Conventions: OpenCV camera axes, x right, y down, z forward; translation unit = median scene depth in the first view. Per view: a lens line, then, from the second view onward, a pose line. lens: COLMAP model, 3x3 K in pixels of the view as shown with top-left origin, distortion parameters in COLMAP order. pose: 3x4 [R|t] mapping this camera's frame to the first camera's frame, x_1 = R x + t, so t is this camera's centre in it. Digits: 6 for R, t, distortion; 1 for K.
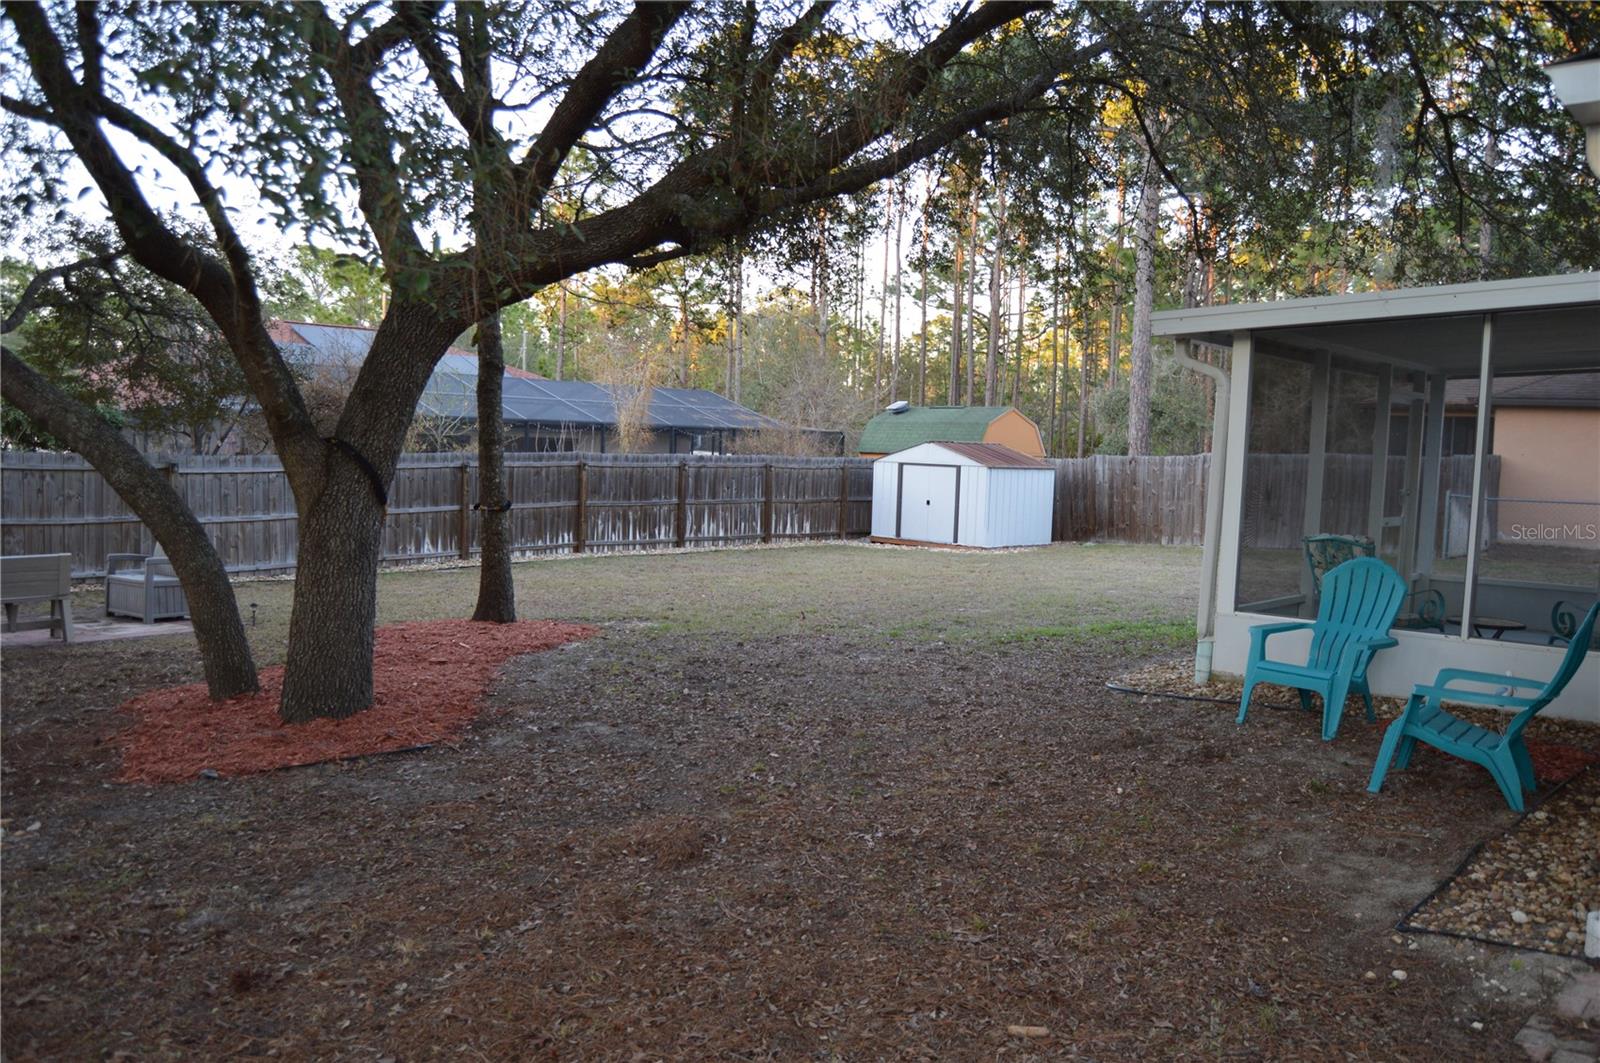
lens RADIAL K [[1281.8, 0, 794.3], [0, 1281.8, 534.0], [0, 0, 1]] dist [-0.091606, 0.037838]
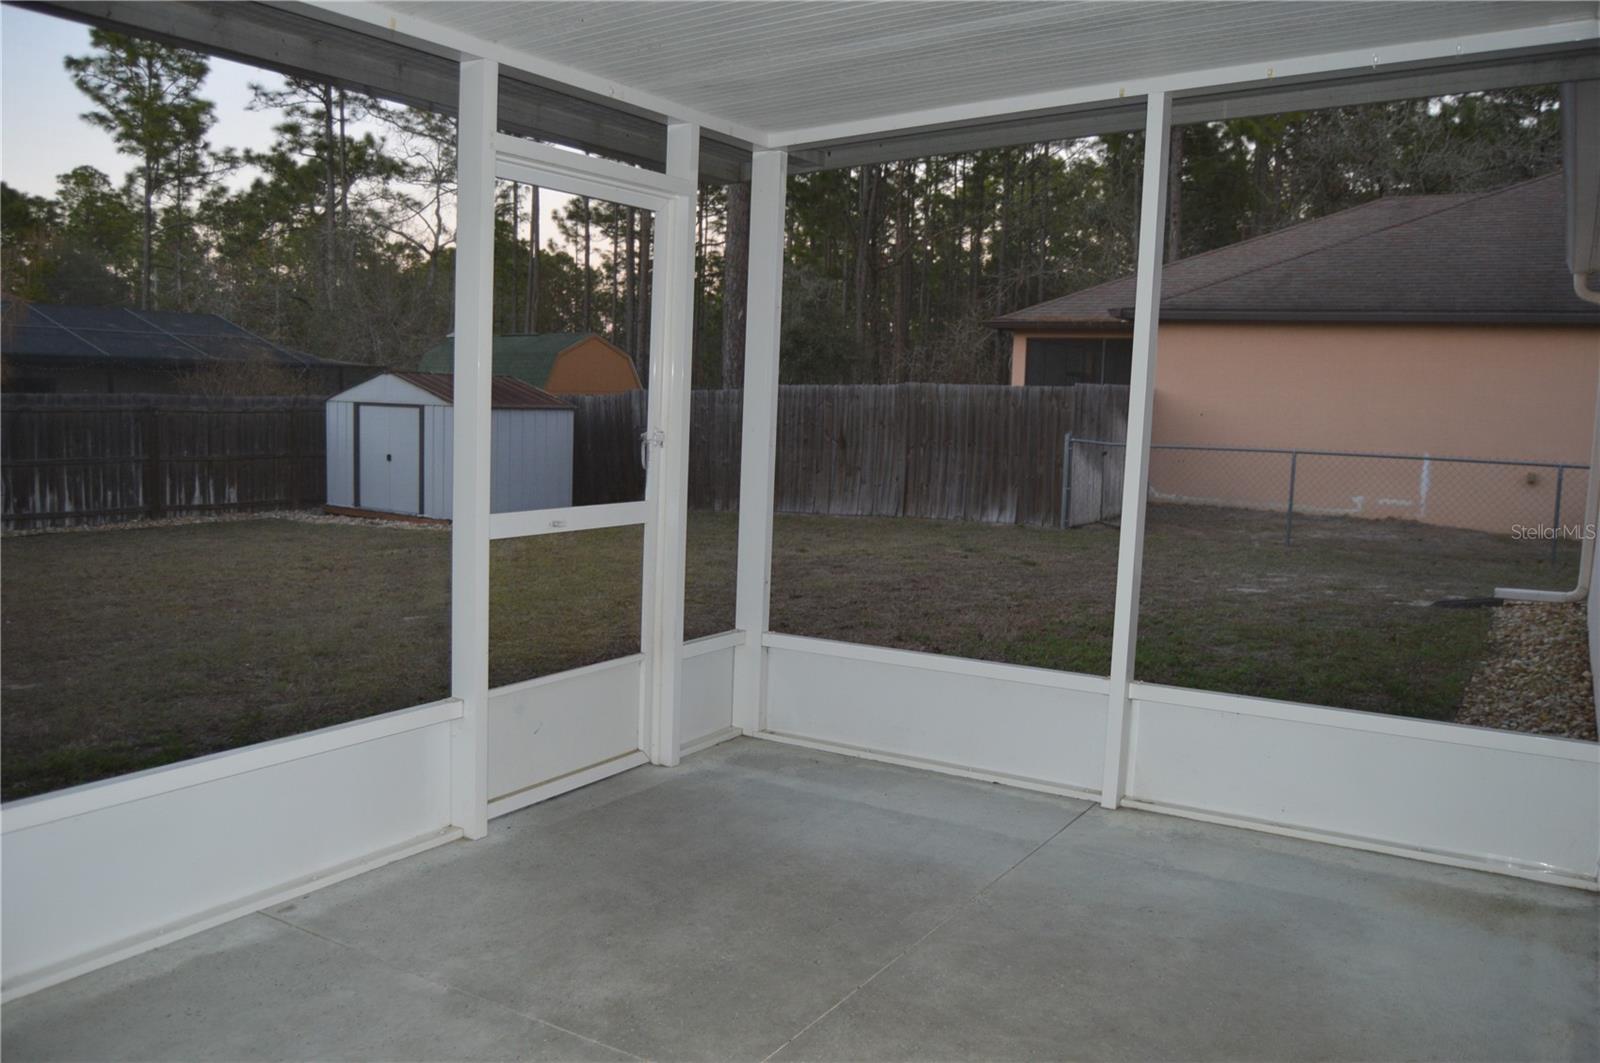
lens RADIAL K [[1281.8, 0, 794.3], [0, 1281.8, 534.0], [0, 0, 1]] dist [-0.091606, 0.037838]
pose [[0.984427, -0.021289, 0.174502, 0.229863], [0.014252, 0.999037, 0.041485, -0.009285], [-0.175218, -0.038352, 0.983782, 0.294642]]
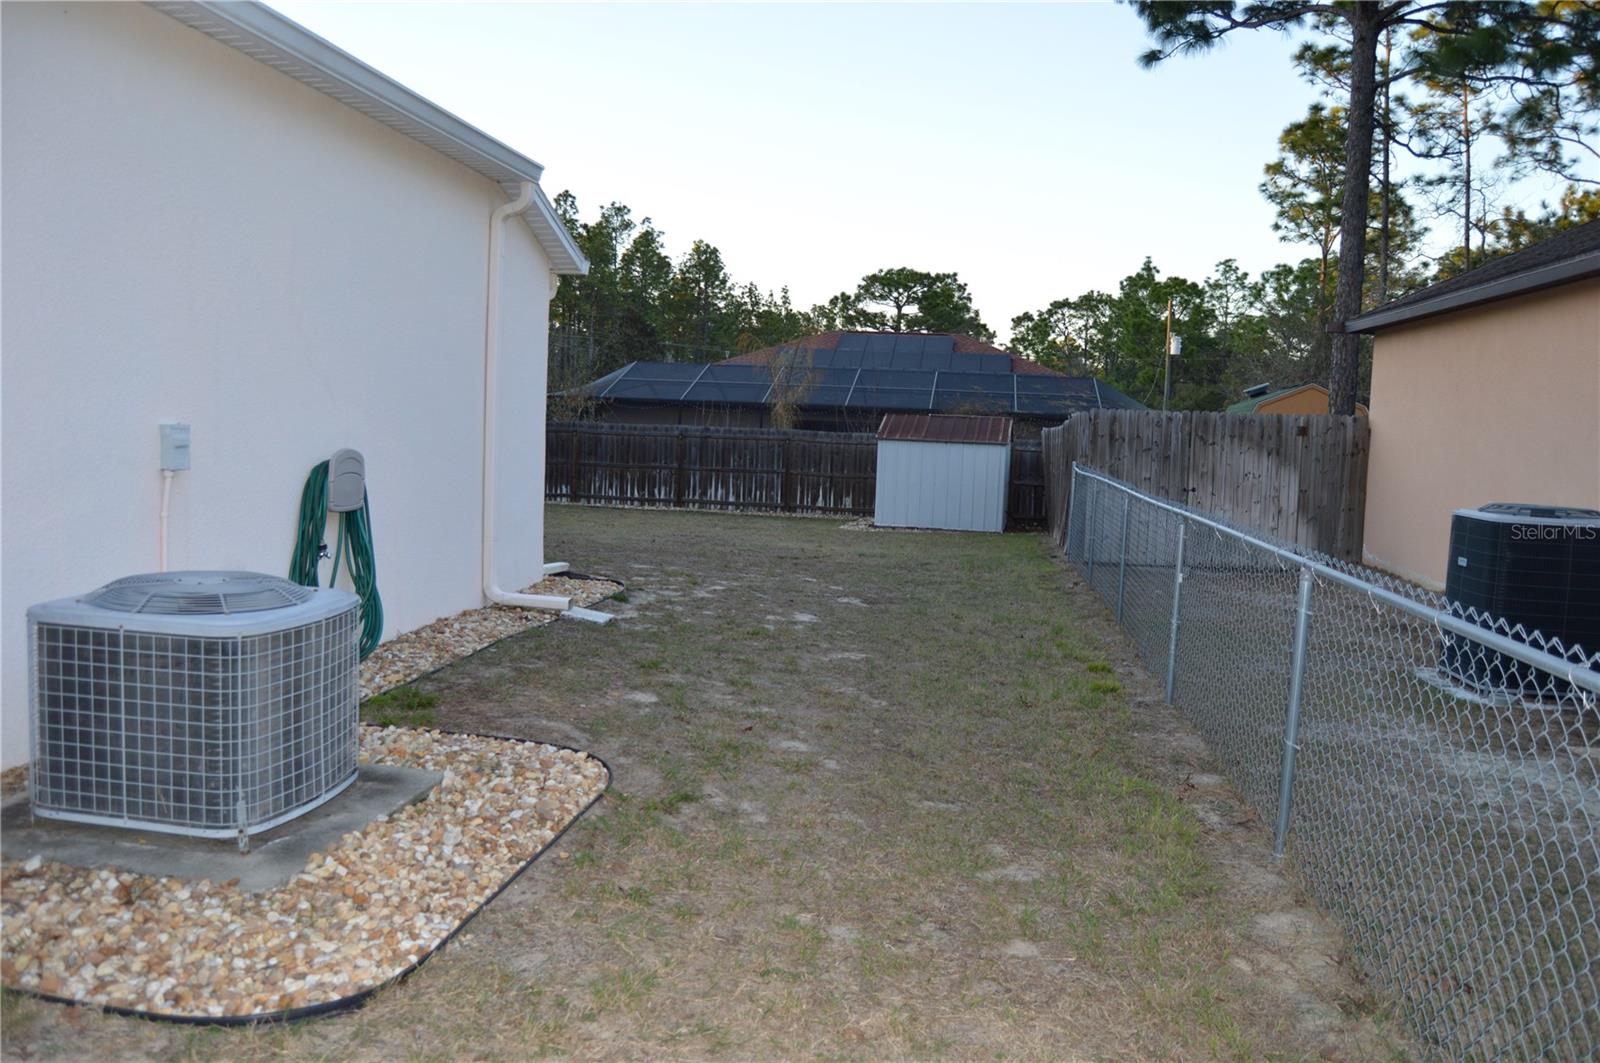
lens RADIAL K [[1270.5, 0, 794.2], [0, 1270.5, 529.2], [0, 0, 1]] dist [-0.093294, 0.038487]
pose [[0.558273, 0.063994, -0.827185, 0.955295], [-0.081772, 0.996410, 0.021897, -0.002943], [0.825618, 0.055416, 0.561502, 0.475159]]
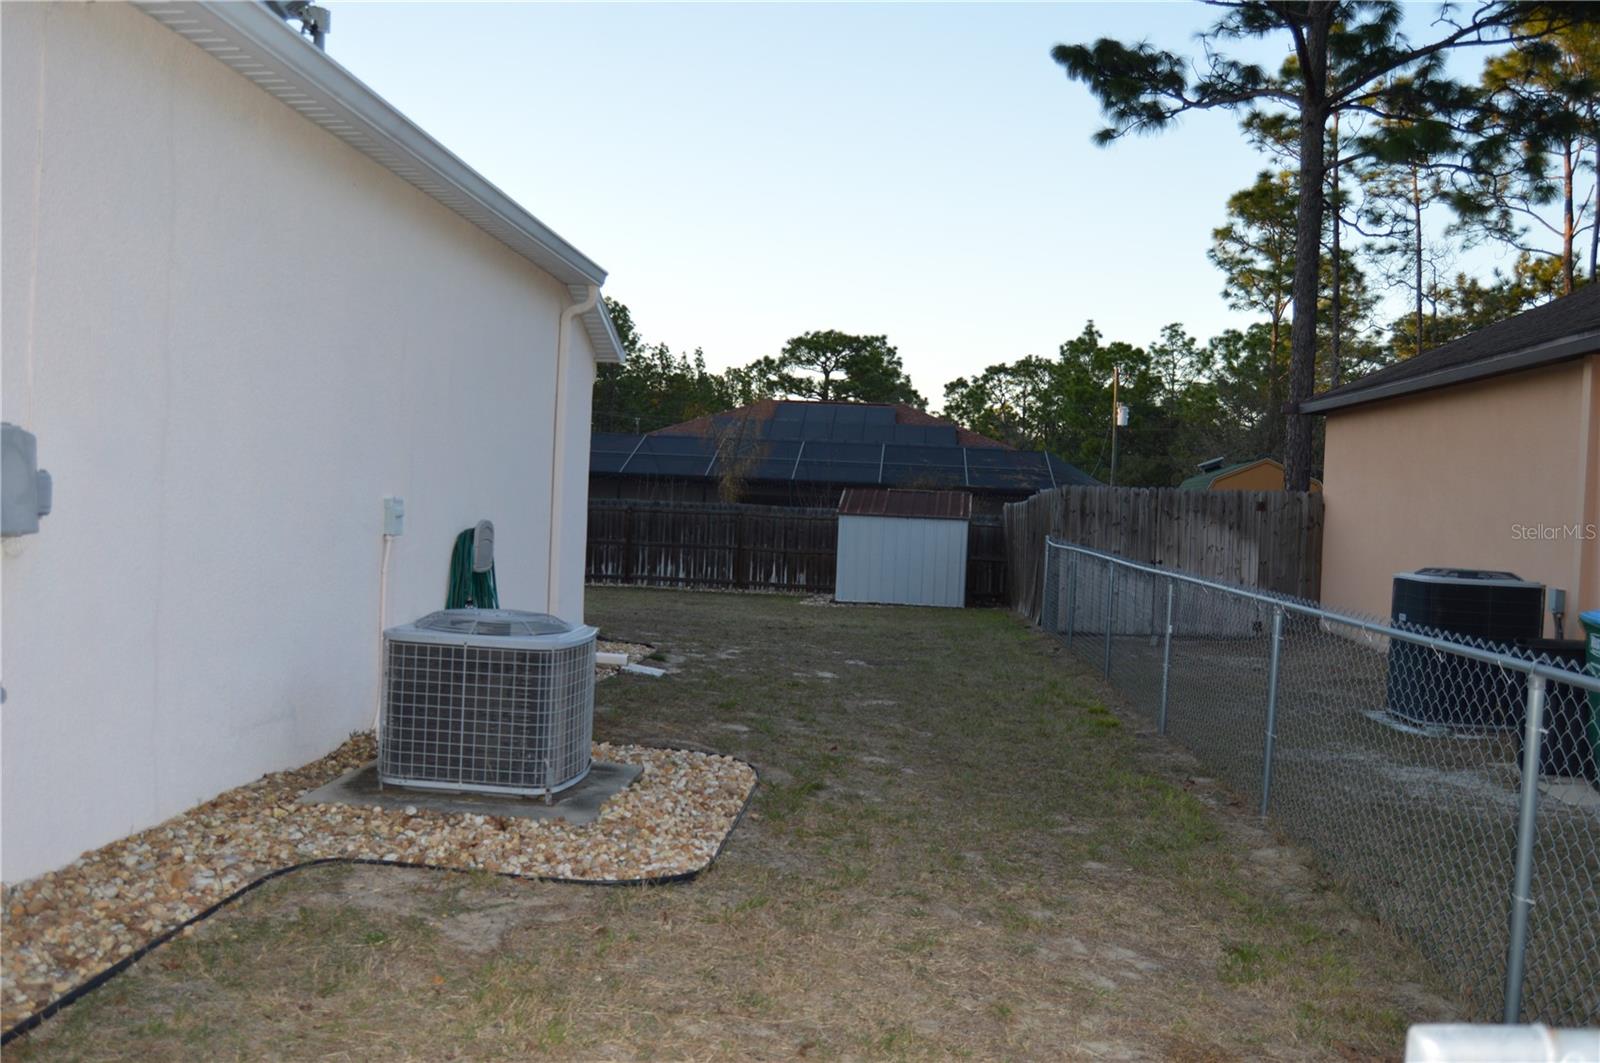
lens RADIAL K [[1405.5, 0, 797.3], [0, 1405.5, 525.9], [0, 0, 1]] dist [-0.081365, 0.023910]
pose [[0.613361, 0.013491, -0.789687, 1.007742], [-0.080964, 0.995661, -0.045875, 0.005071], [0.785642, 0.092074, 0.611792, 0.391241]]
